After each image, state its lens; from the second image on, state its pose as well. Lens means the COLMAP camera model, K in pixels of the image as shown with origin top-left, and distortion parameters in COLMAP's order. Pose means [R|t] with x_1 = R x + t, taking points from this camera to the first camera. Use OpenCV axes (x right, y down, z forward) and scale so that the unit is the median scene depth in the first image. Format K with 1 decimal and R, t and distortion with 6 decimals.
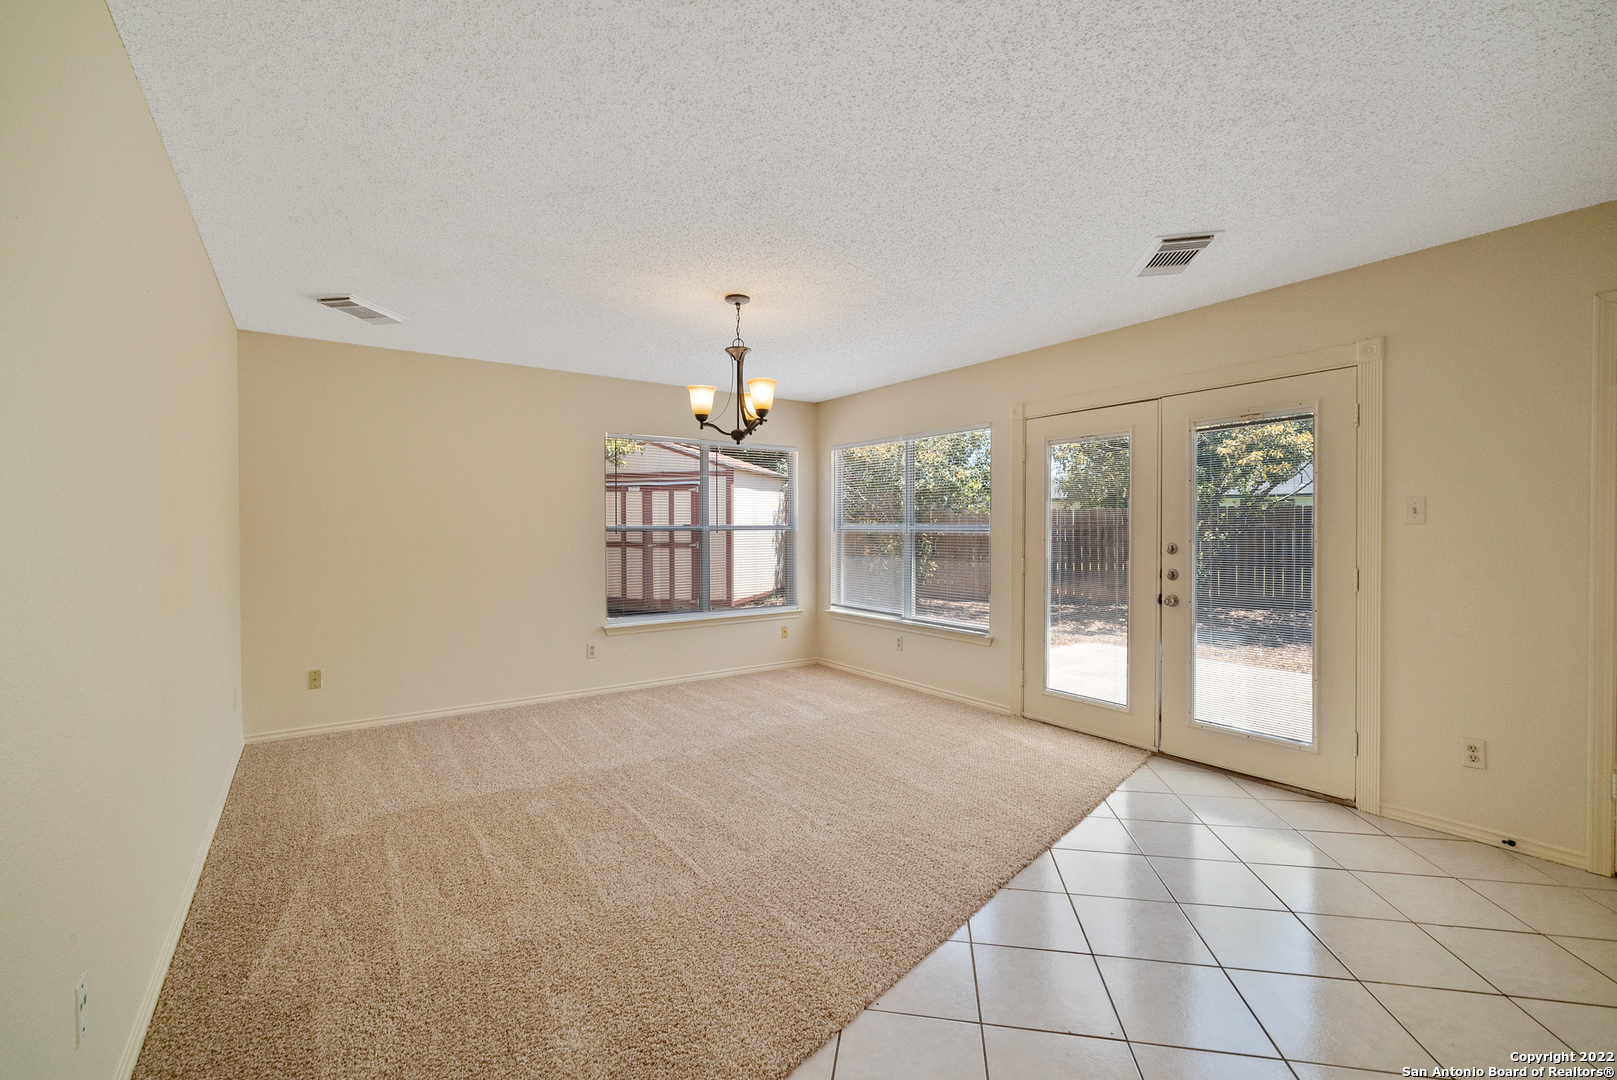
lens RADIAL K [[707.2, 0, 812.7], [0, 707.2, 533.4], [0, 0, 1]] dist [0.001531, 0.000119]
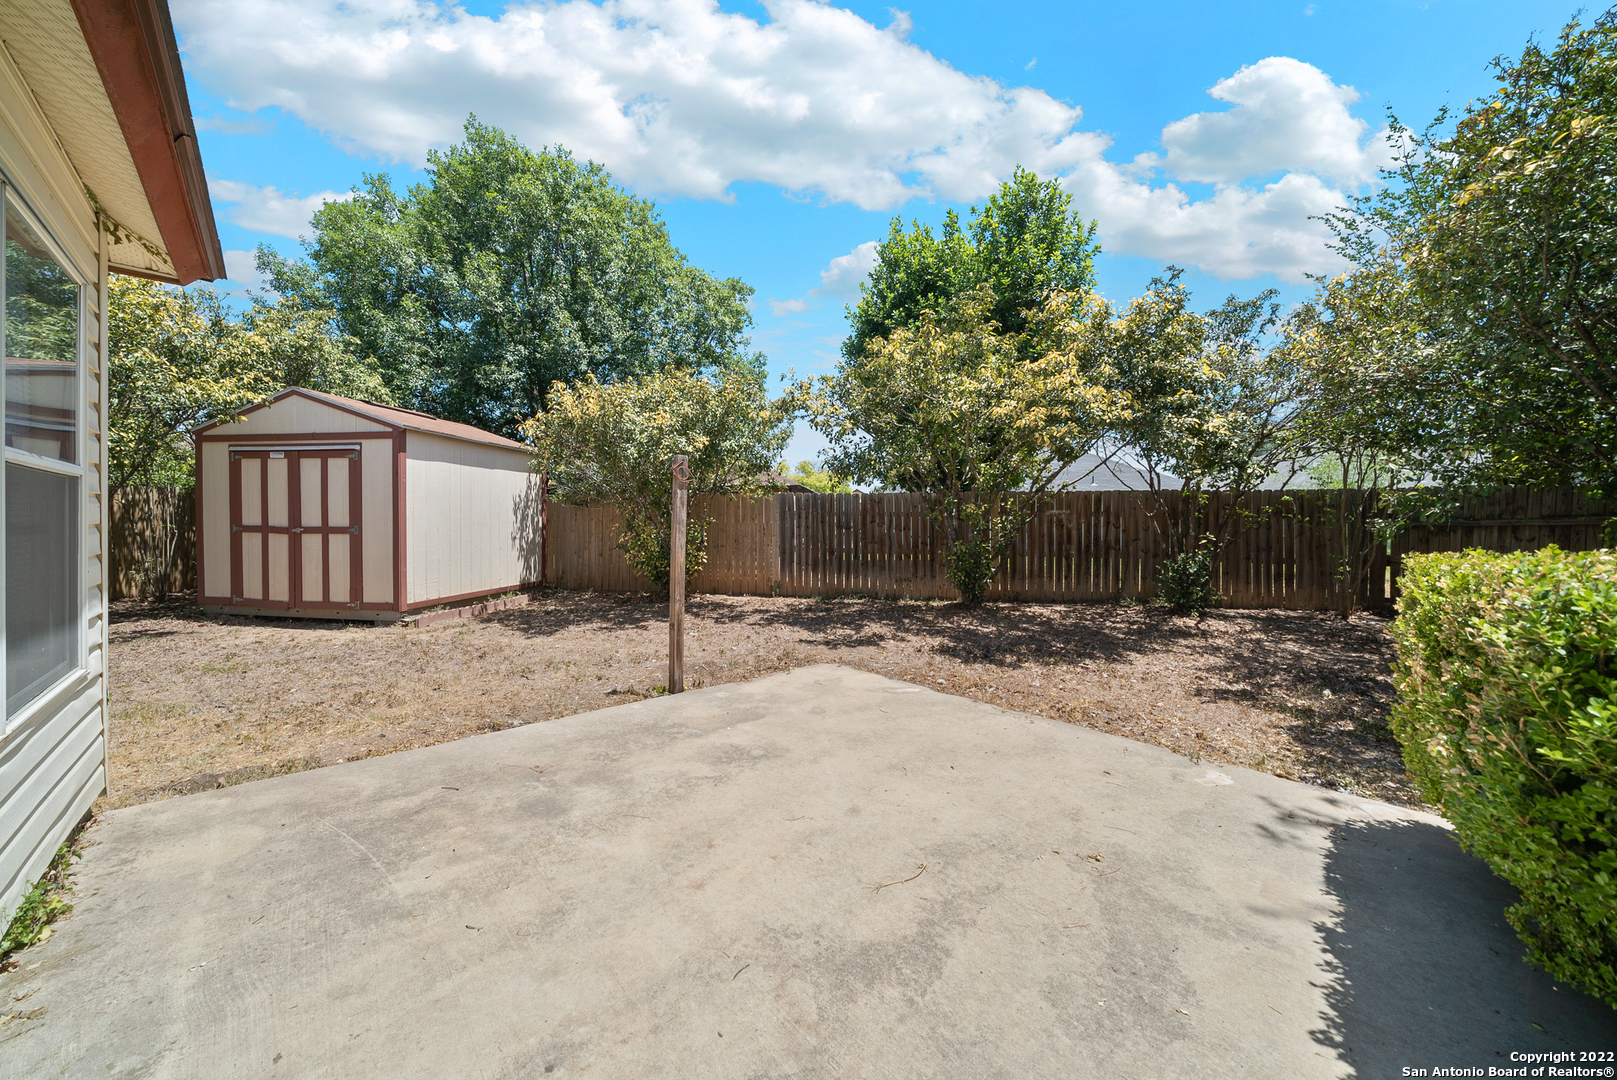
lens RADIAL K [[560.2, 0, 806.3], [0, 560.2, 527.5], [0, 0, 1]] dist [-0.001098, 0.000014]
pose [[0.991215, 0.005573, 0.132144, 0.231137], [-0.004964, 0.999975, -0.004936, 0.014128], [-0.132169, 0.004237, 0.991218, 0.333582]]
